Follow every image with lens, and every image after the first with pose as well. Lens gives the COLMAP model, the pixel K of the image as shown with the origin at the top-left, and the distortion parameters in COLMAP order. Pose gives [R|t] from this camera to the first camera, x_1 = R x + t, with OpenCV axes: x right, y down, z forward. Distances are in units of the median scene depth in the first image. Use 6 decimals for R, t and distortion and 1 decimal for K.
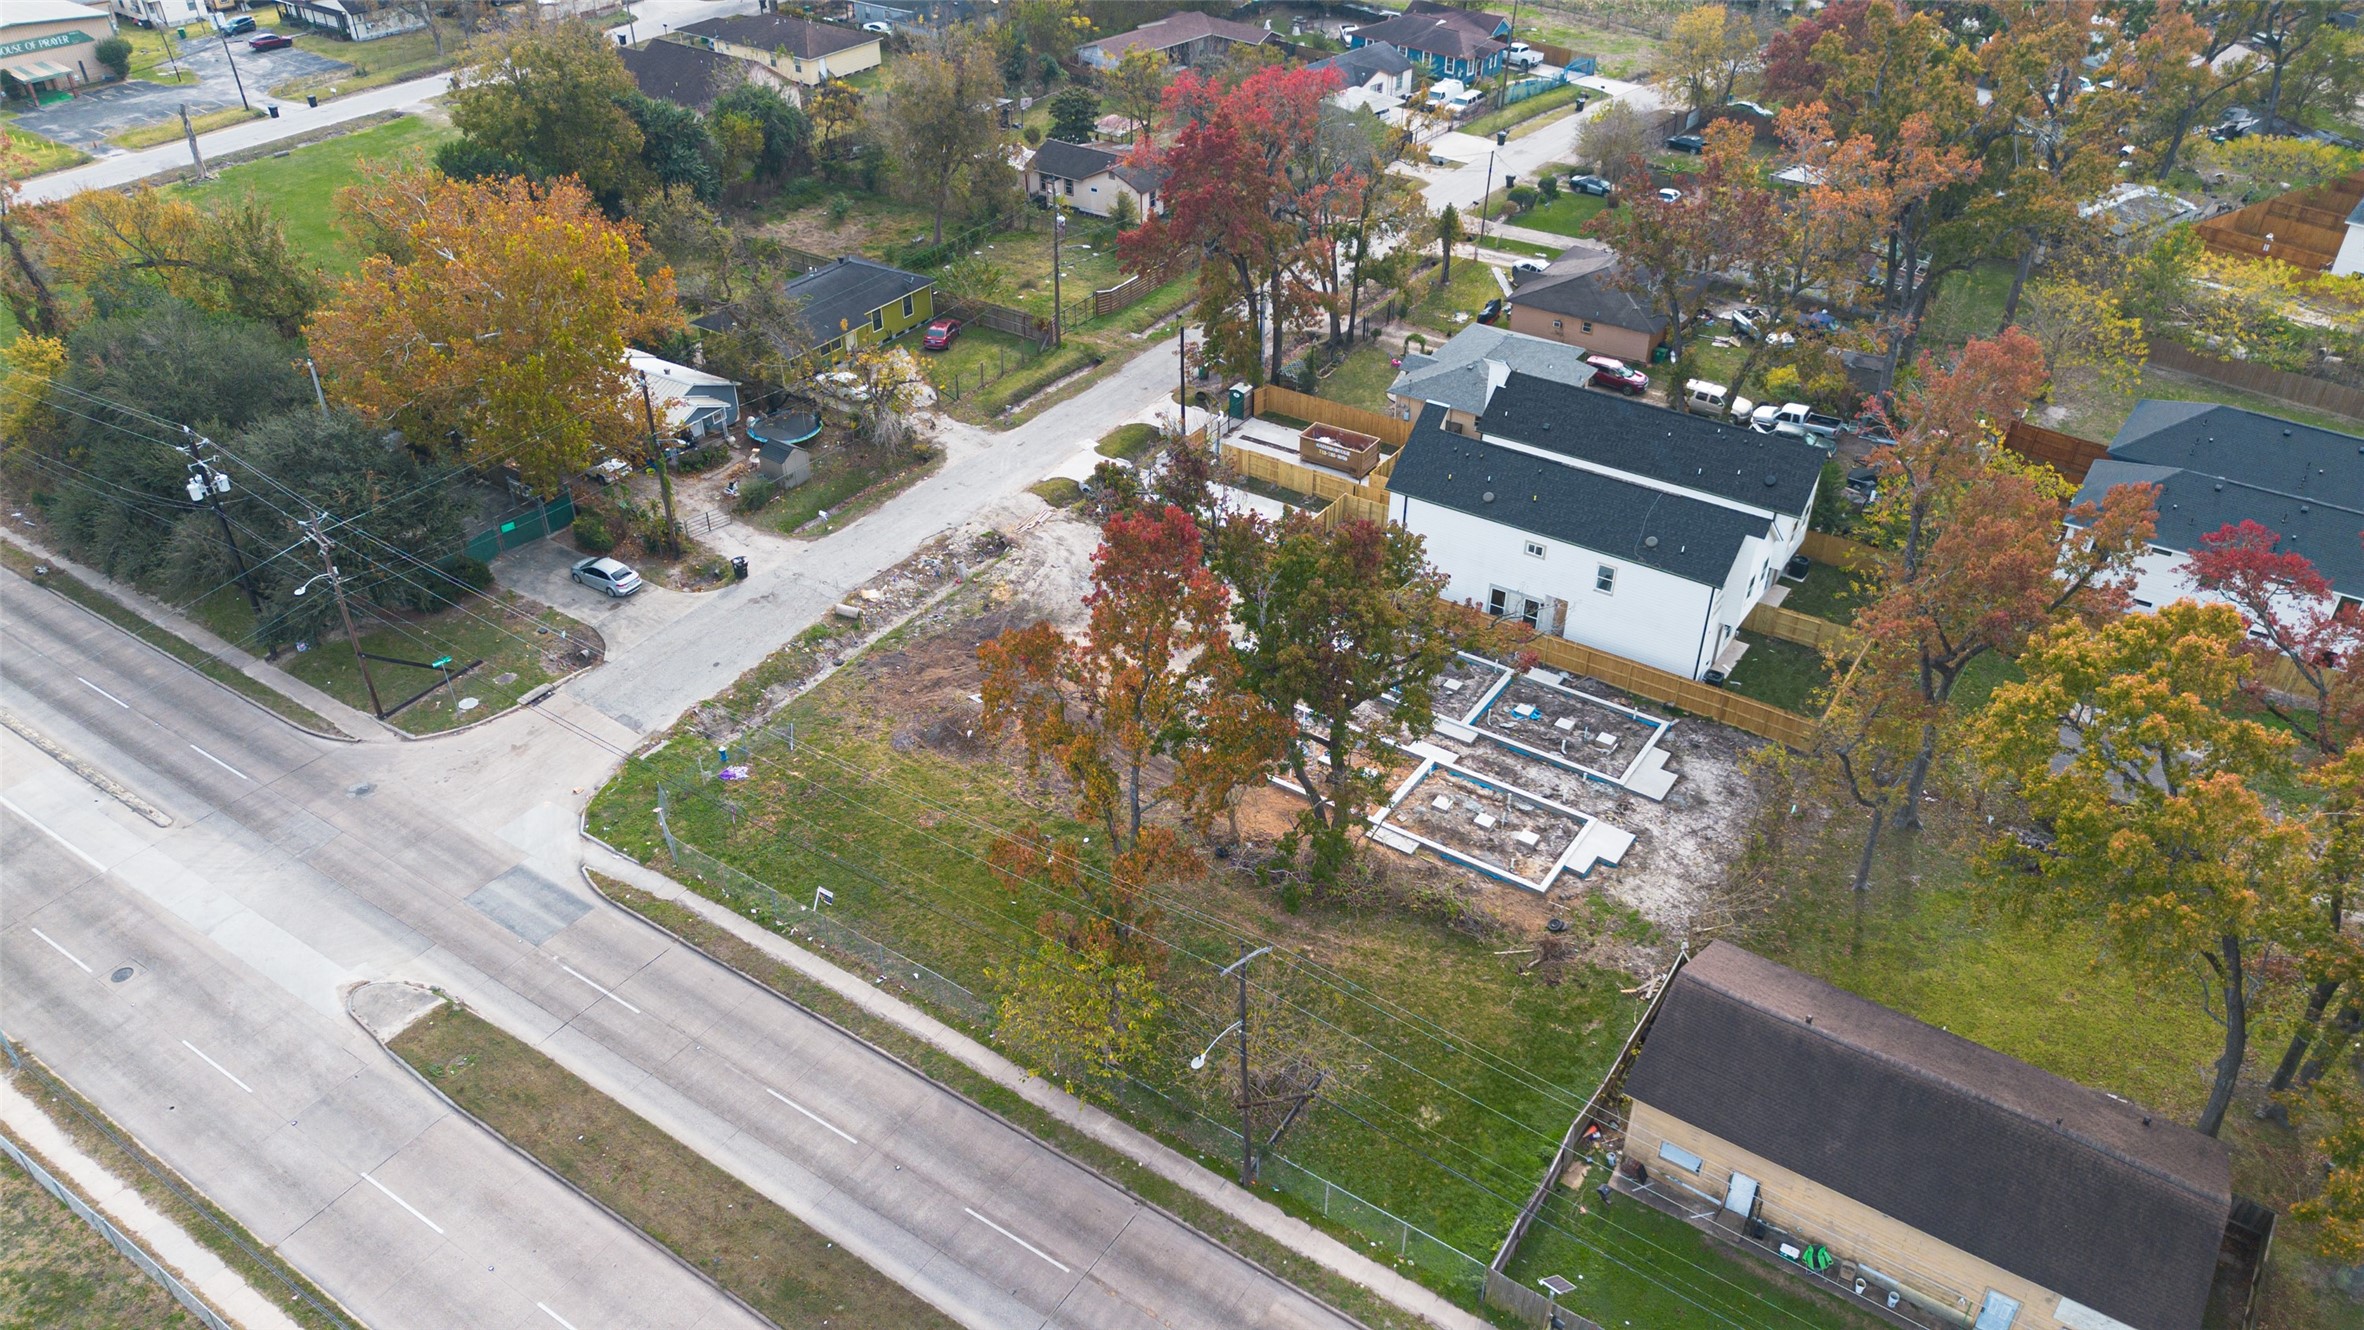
lens RADIAL K [[1669.3, 0, 1182.0], [0, 1669.3, 665.0], [0, 0, 1]] dist [0.067658, -0.062173]
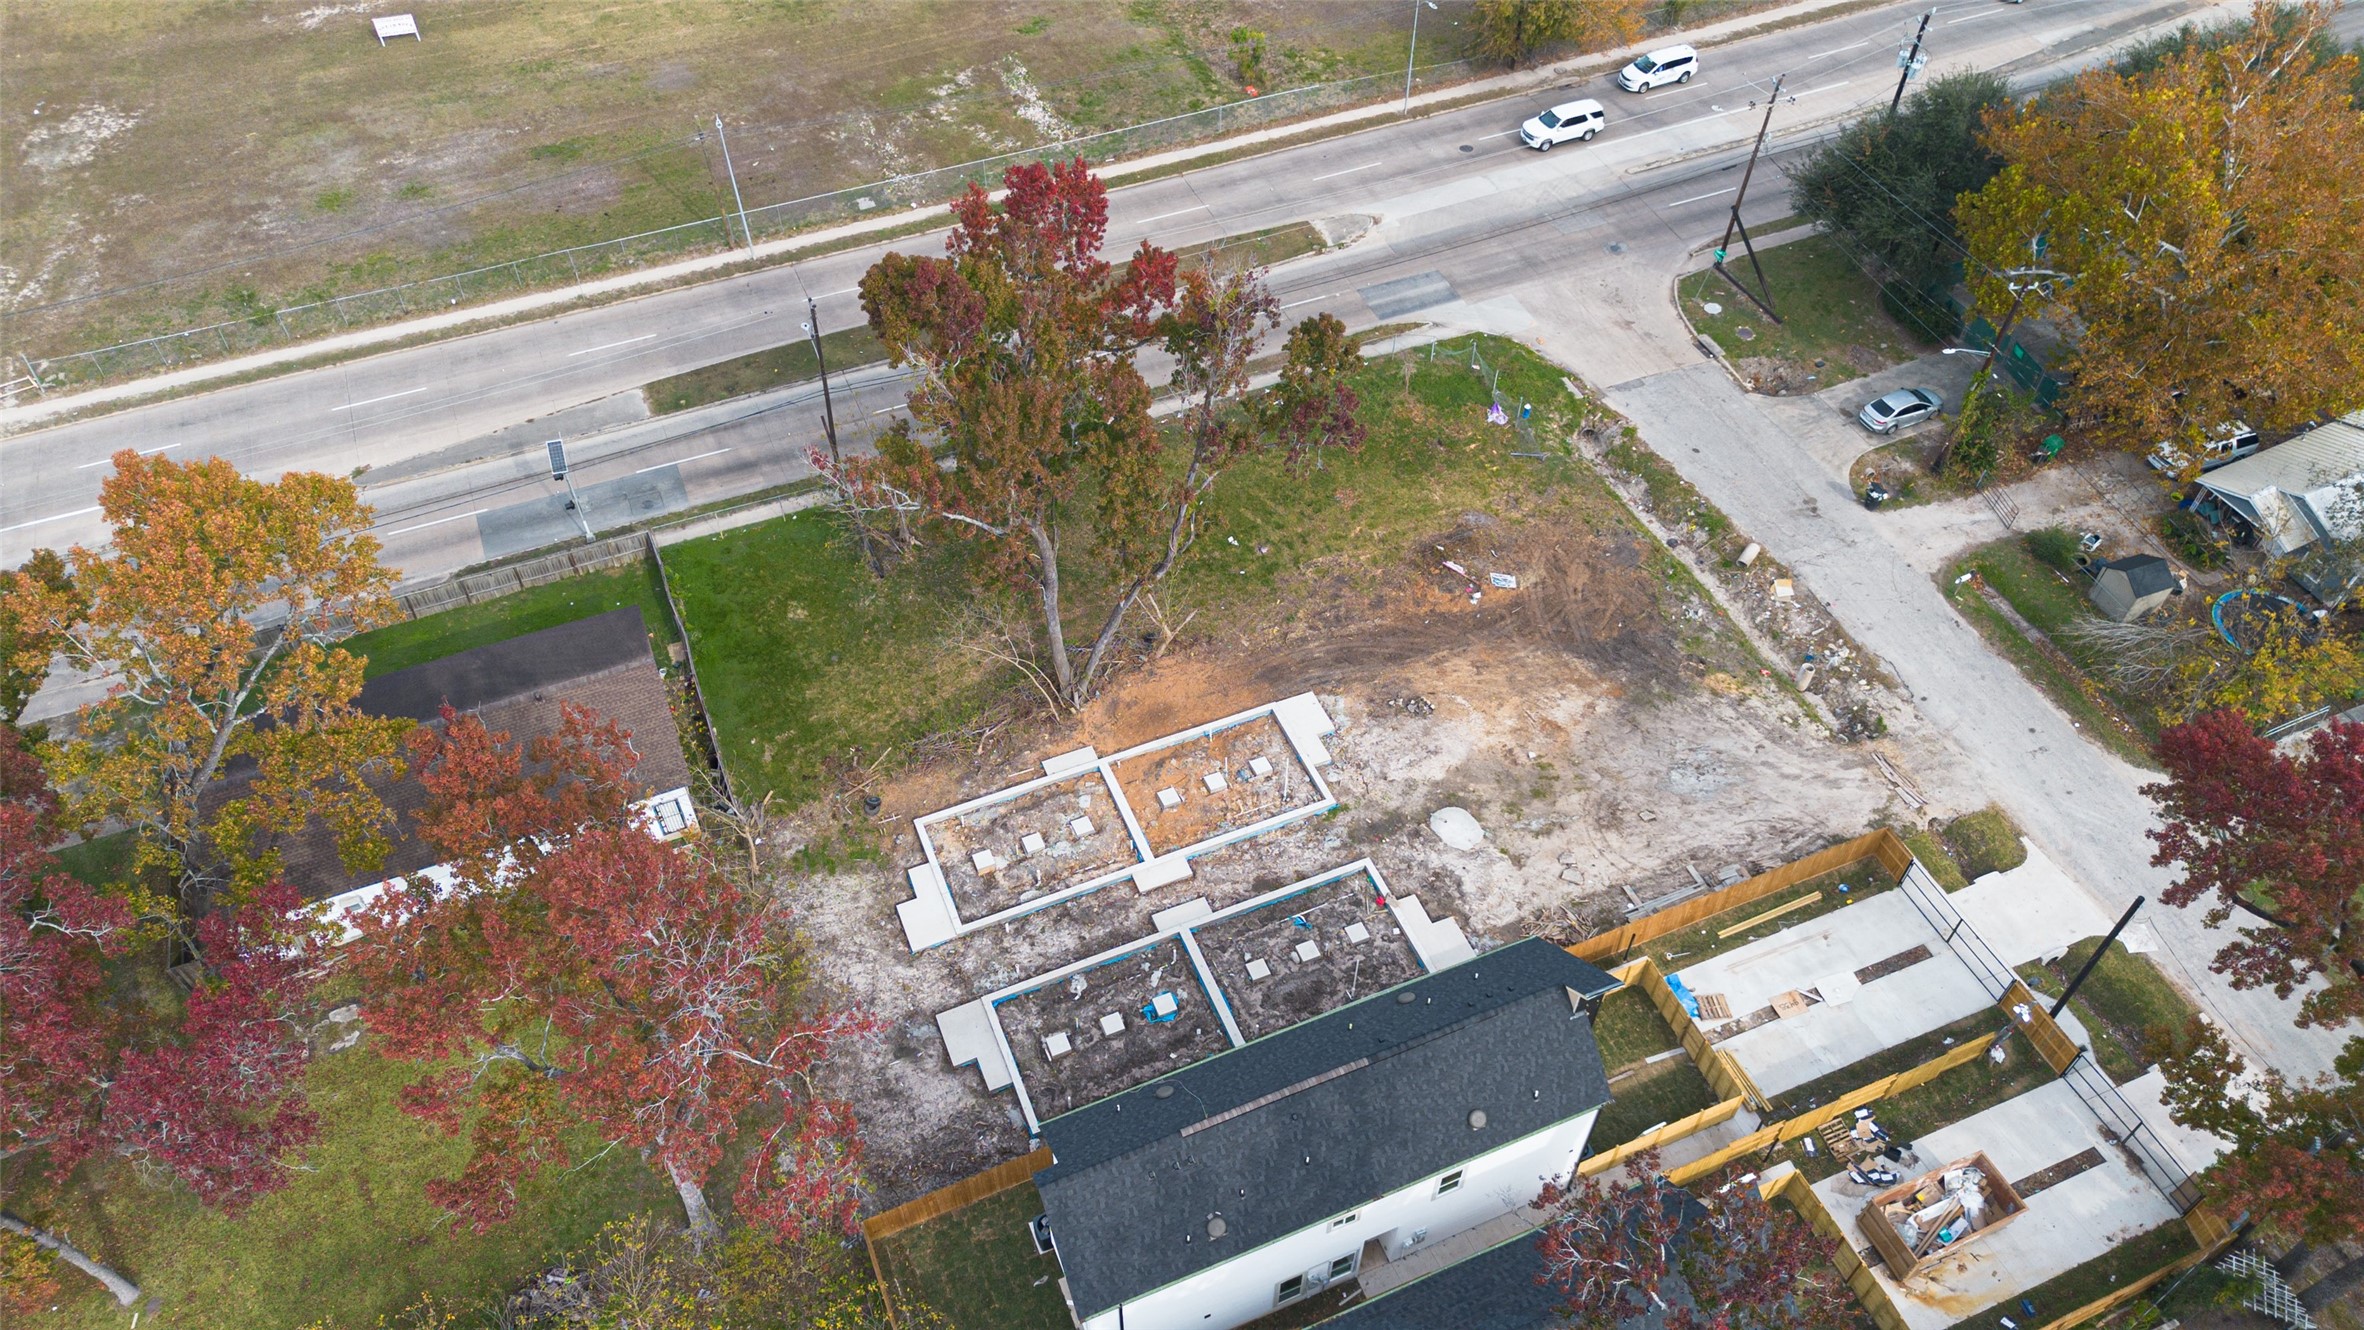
lens RADIAL K [[1669.3, 0, 1182.0], [0, 1669.3, 665.0], [0, 0, 1]] dist [0.067658, -0.062173]
pose [[-0.546766, 0.627717, -0.554092, 0.556693], [-0.469225, 0.318368, 0.823692, -0.691542], [0.693451, 0.710361, 0.120468, 0.852874]]
